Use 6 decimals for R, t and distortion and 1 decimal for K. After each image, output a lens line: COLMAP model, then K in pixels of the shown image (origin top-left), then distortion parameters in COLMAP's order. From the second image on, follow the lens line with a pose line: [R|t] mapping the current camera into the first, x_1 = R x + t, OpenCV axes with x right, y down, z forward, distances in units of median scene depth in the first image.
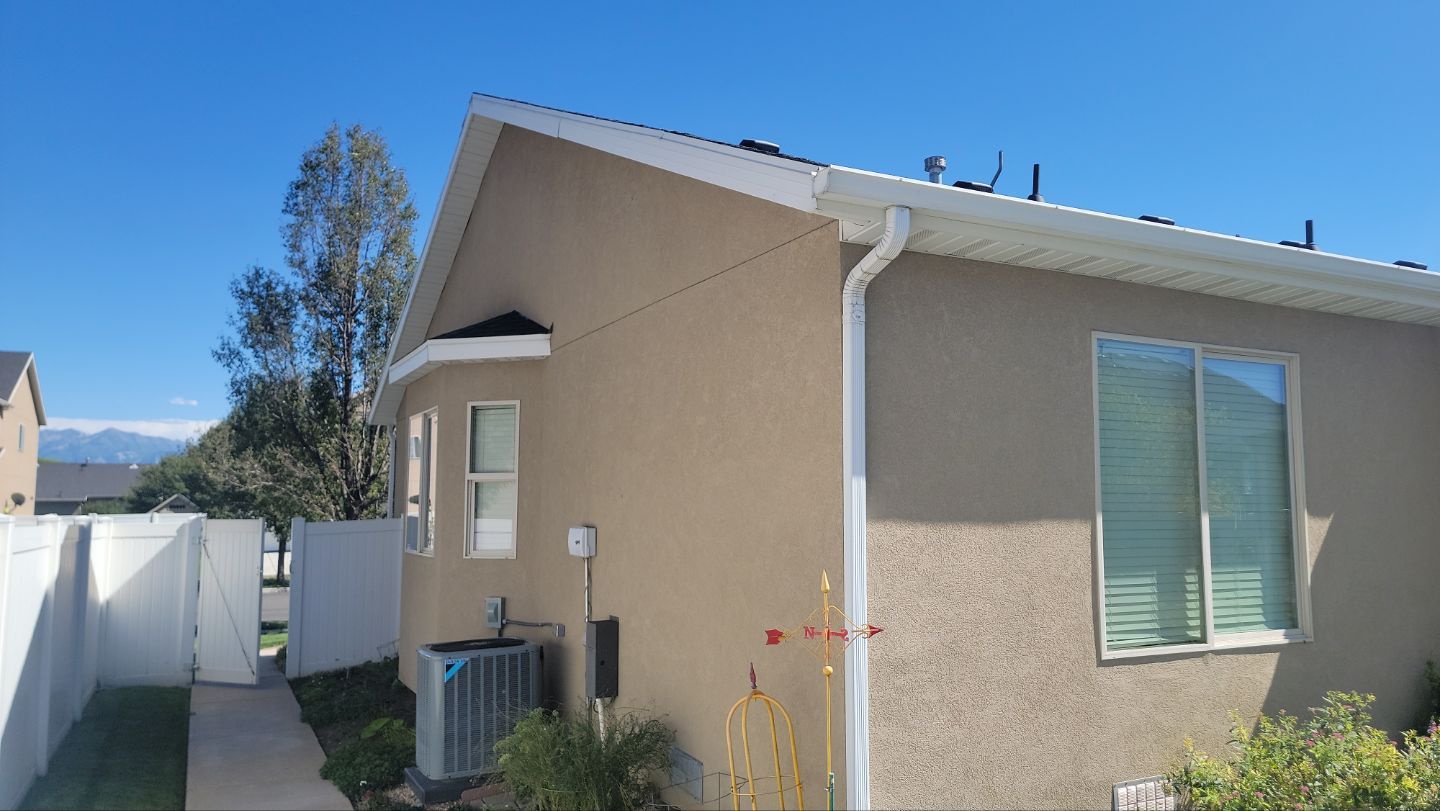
lens RADIAL K [[1016.6, 0, 737.7], [0, 1016.6, 424.5], [0, 0, 1]] dist [0.085530, -0.066136]
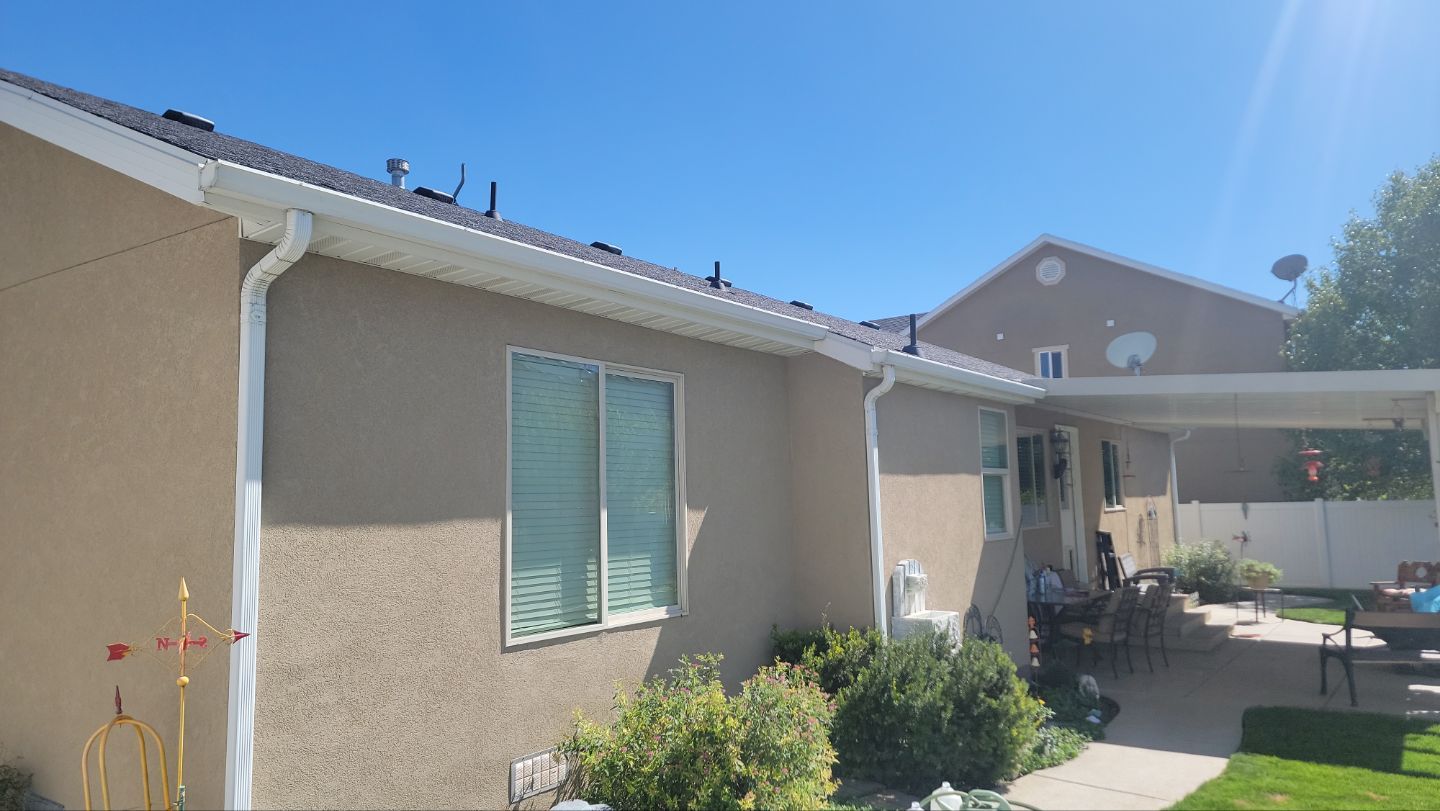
lens RADIAL K [[1016.6, 0, 725.2], [0, 1016.6, 410.9], [0, 0, 1]] dist [0.085530, -0.066136]
pose [[0.888447, 0.022729, 0.458416, 0.056968], [-0.014395, 0.999662, -0.021667, -0.000723], [-0.458754, 0.012651, 0.888473, -0.072151]]
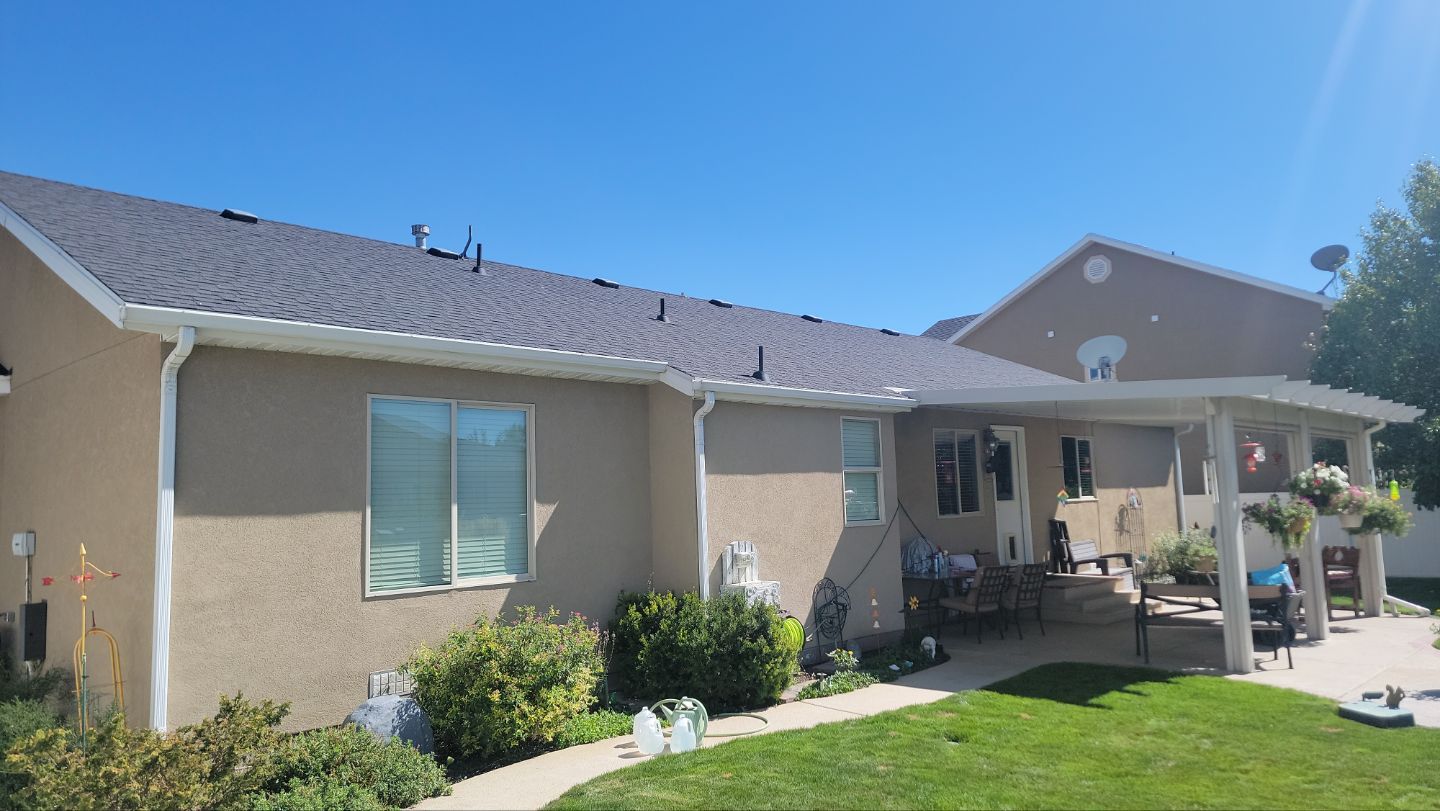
lens RADIAL K [[1016.6, 0, 725.8], [0, 1016.6, 413.7], [0, 0, 1]] dist [0.085530, -0.066136]
pose [[0.949663, -0.001548, 0.313269, 0.384353], [0.005921, 0.999898, -0.013009, -0.035932], [-0.313217, 0.014209, 0.949575, -0.720977]]
